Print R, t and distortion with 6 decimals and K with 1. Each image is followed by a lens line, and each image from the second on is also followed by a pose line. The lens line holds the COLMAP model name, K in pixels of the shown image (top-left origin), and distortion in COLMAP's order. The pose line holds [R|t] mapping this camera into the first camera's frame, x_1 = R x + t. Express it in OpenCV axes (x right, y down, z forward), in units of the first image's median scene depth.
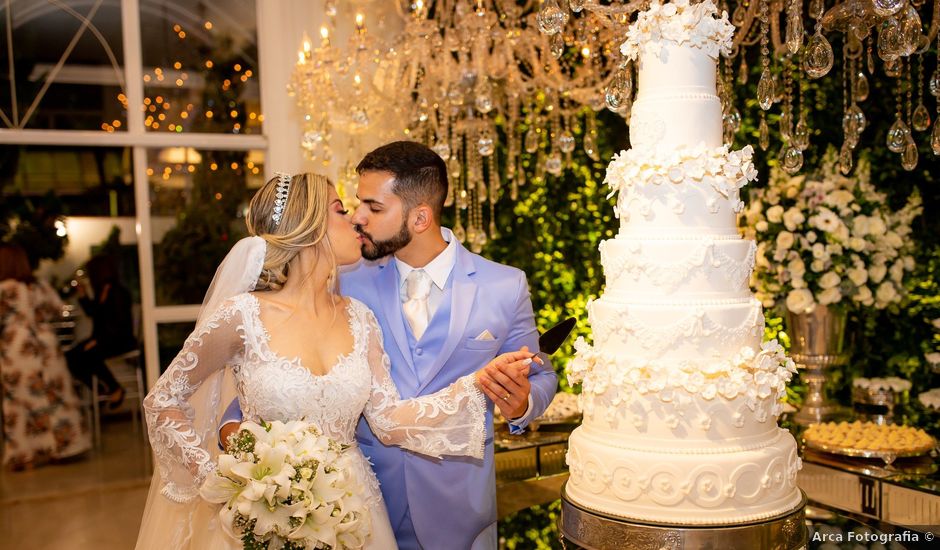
lens RADIAL K [[905.6, 0, 471.6], [0, 905.6, 308.6], [0, 0, 1]] dist [-0.021652, 0.007227]
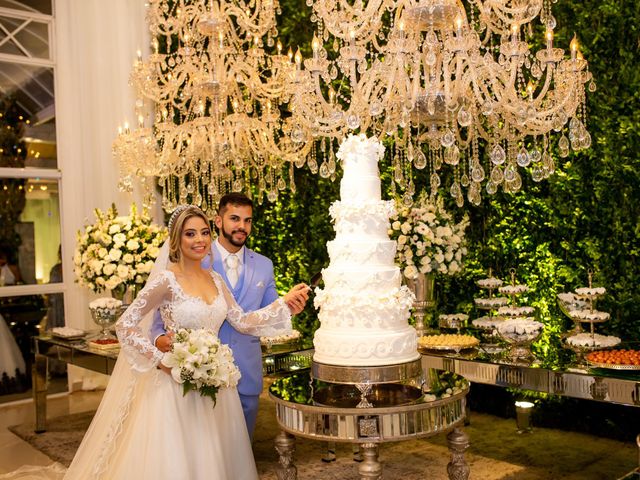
lens RADIAL K [[694.2, 0, 320.0], [0, 694.2, 240.0], [0, 0, 1]] dist [-0.027788, 0.011725]
pose [[0.972590, -0.007260, 0.232415, -0.154818], [0.024152, 0.997260, -0.069921, 0.022010], [-0.231271, 0.073617, 0.970100, -0.359696]]
